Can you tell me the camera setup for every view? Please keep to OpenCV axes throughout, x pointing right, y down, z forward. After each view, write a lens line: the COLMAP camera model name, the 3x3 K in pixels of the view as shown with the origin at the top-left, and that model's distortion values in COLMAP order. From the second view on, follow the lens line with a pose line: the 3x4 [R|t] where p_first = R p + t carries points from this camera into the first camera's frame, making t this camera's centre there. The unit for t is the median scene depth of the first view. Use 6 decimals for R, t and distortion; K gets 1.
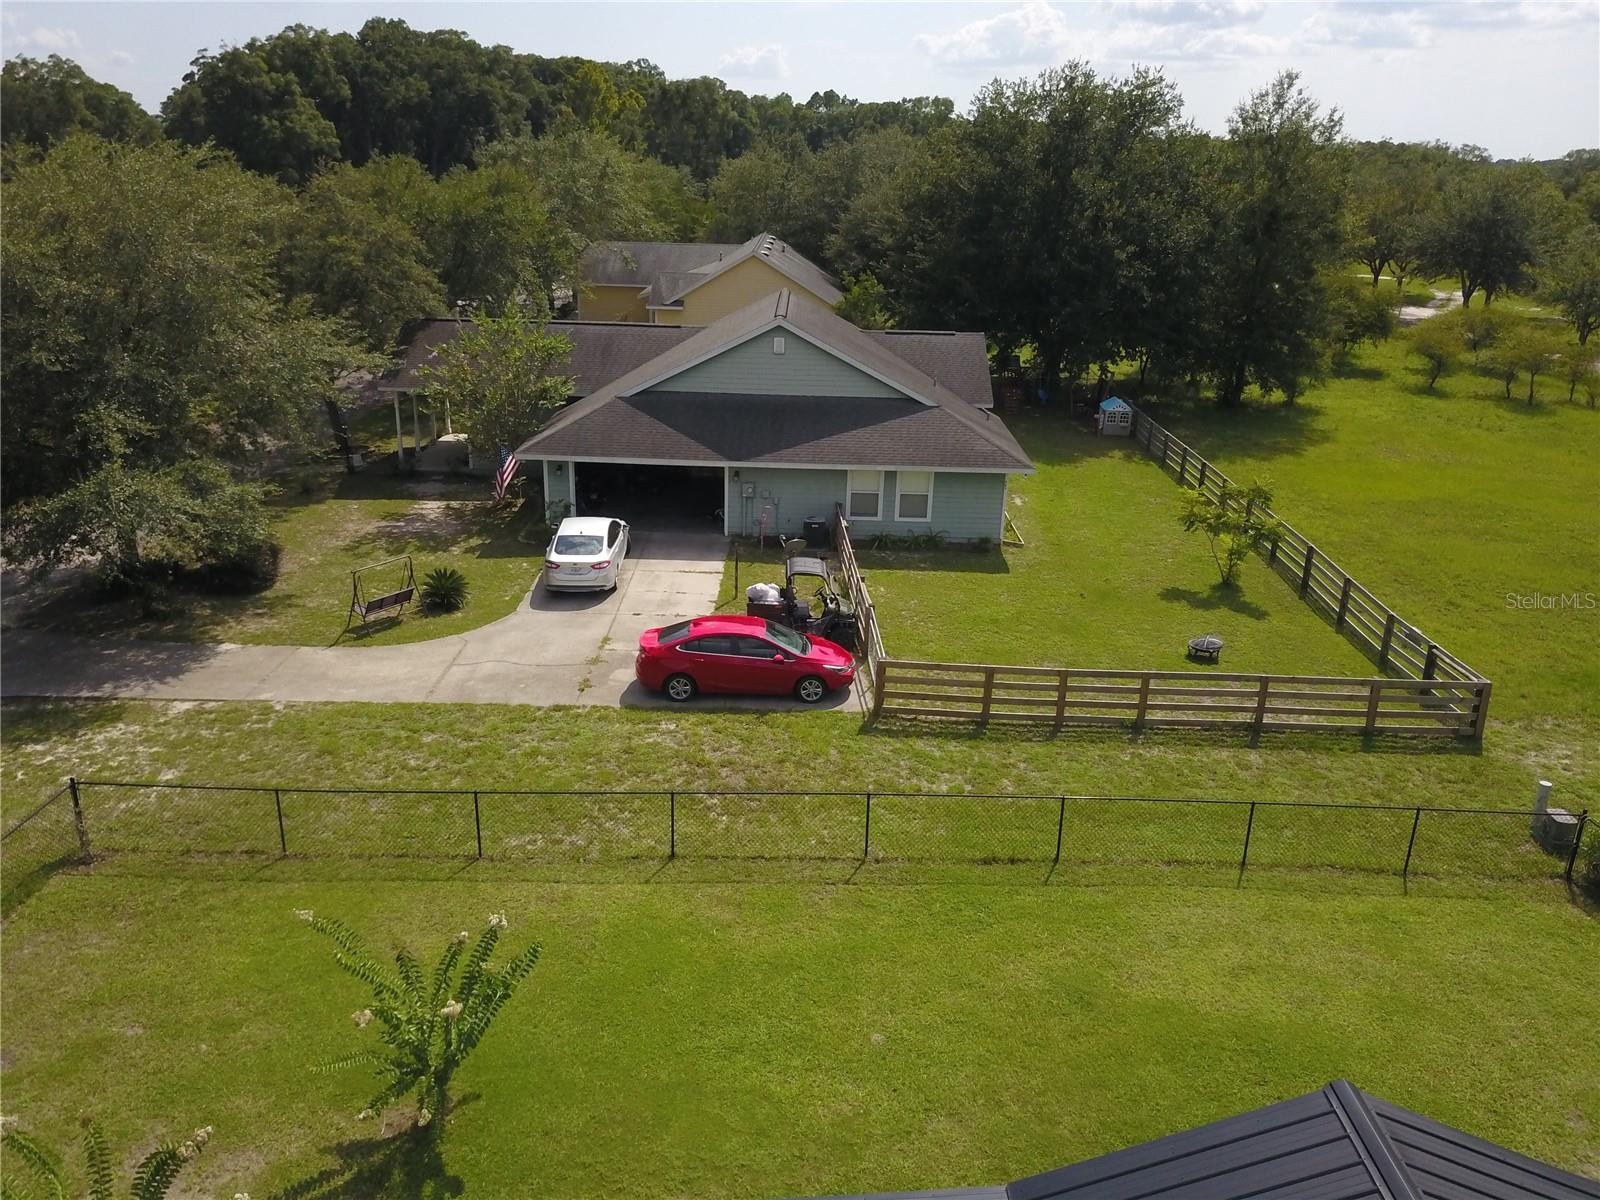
lens RADIAL K [[1230.3, 0, 796.7], [0, 1230.3, 601.4], [0, 0, 1]] dist [-0.003001, 0.002938]
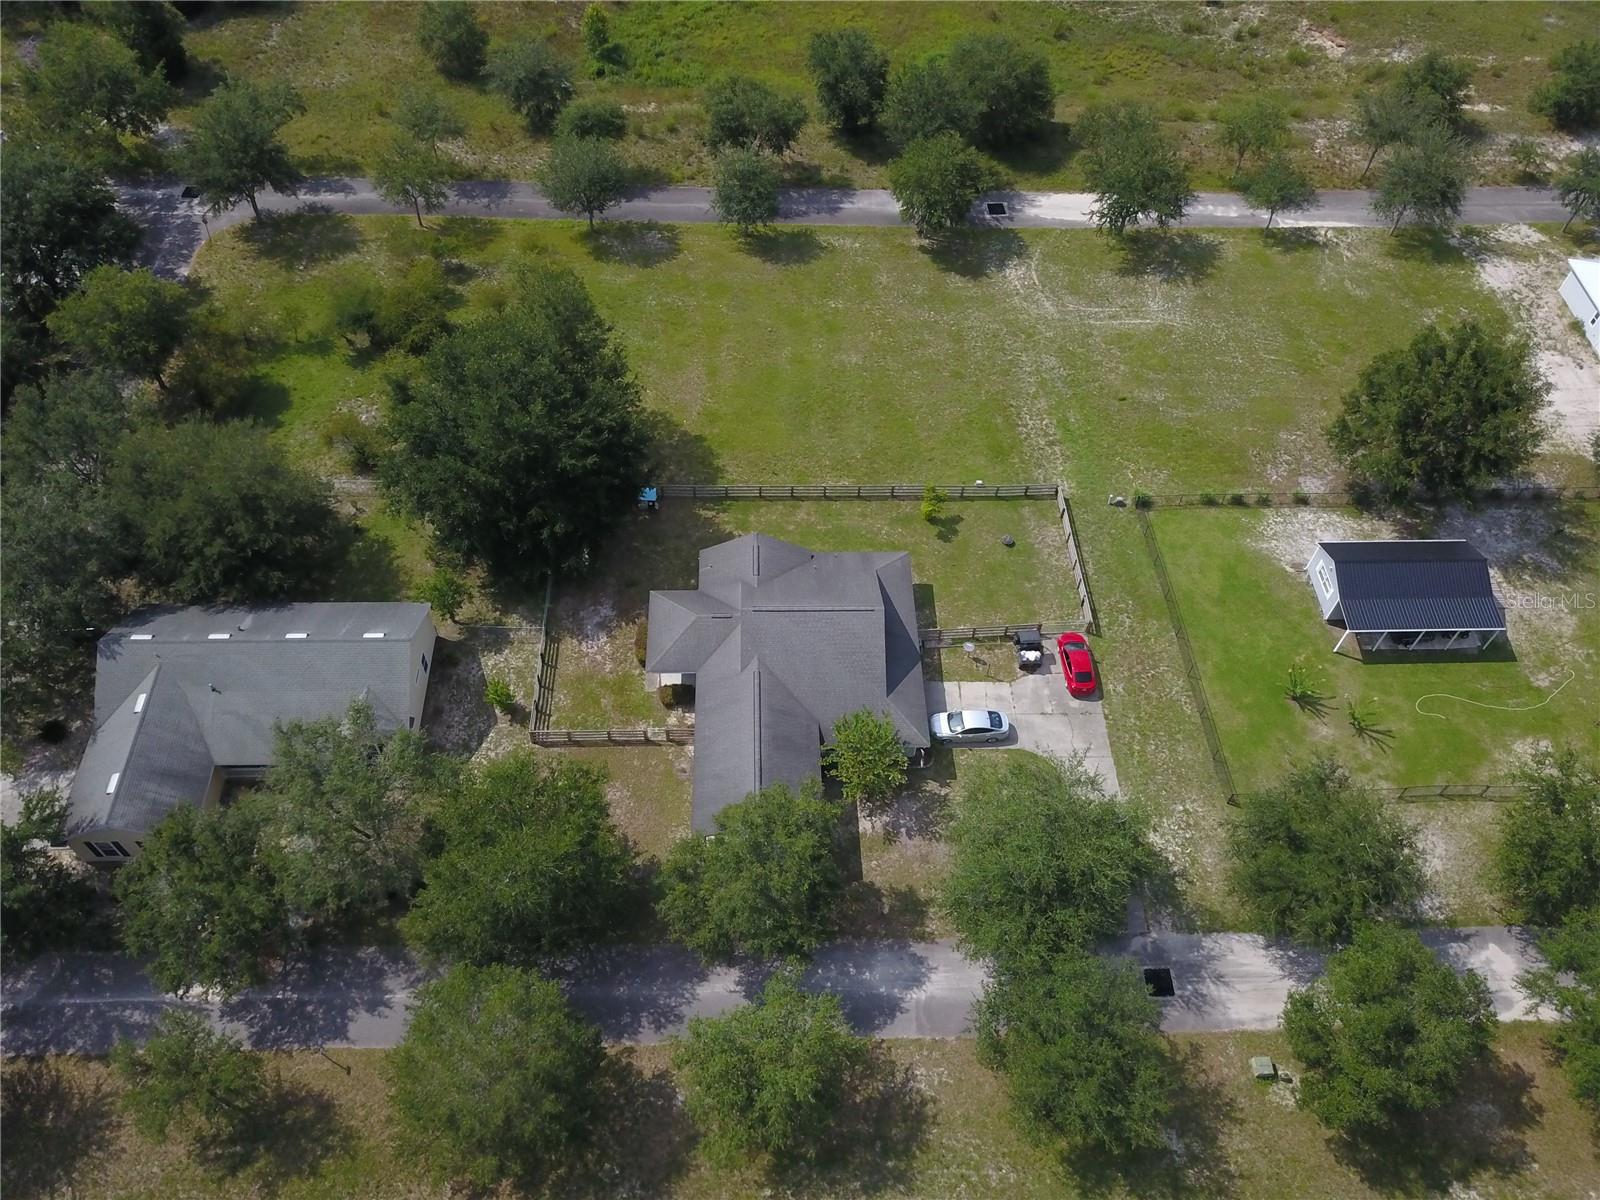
lens RADIAL K [[1230.3, 0, 796.7], [0, 1230.3, 601.4], [0, 0, 1]] dist [-0.003001, 0.002938]
pose [[-0.040216, -0.812879, 0.581042, -1.354933], [0.313114, 0.541970, 0.779890, -2.145358], [-0.948864, 0.213297, 0.232728, 0.751952]]
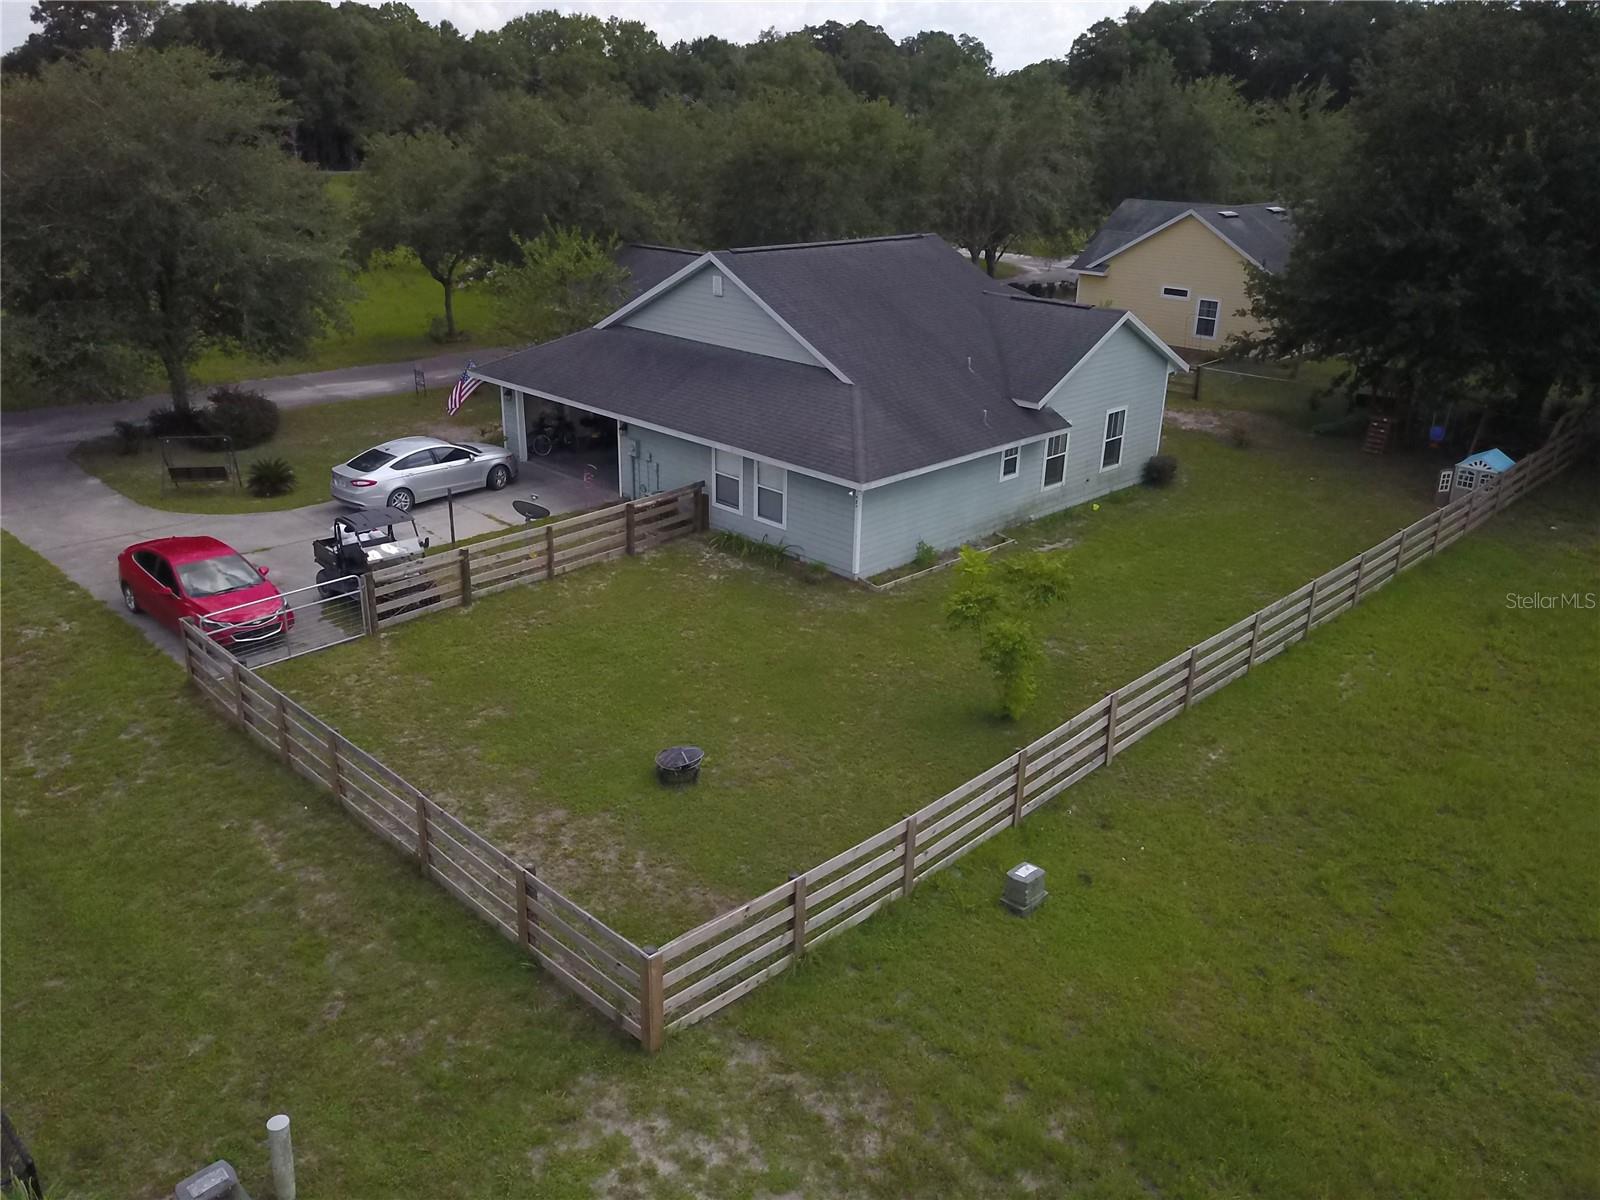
lens RADIAL K [[1230.3, 0, 796.7], [0, 1230.3, 601.4], [0, 0, 1]] dist [-0.003001, 0.002938]
pose [[0.720498, 0.246700, -0.648091, 0.711331], [-0.237940, 0.965791, 0.103112, -0.117338], [0.651358, 0.079915, 0.754550, 0.492211]]
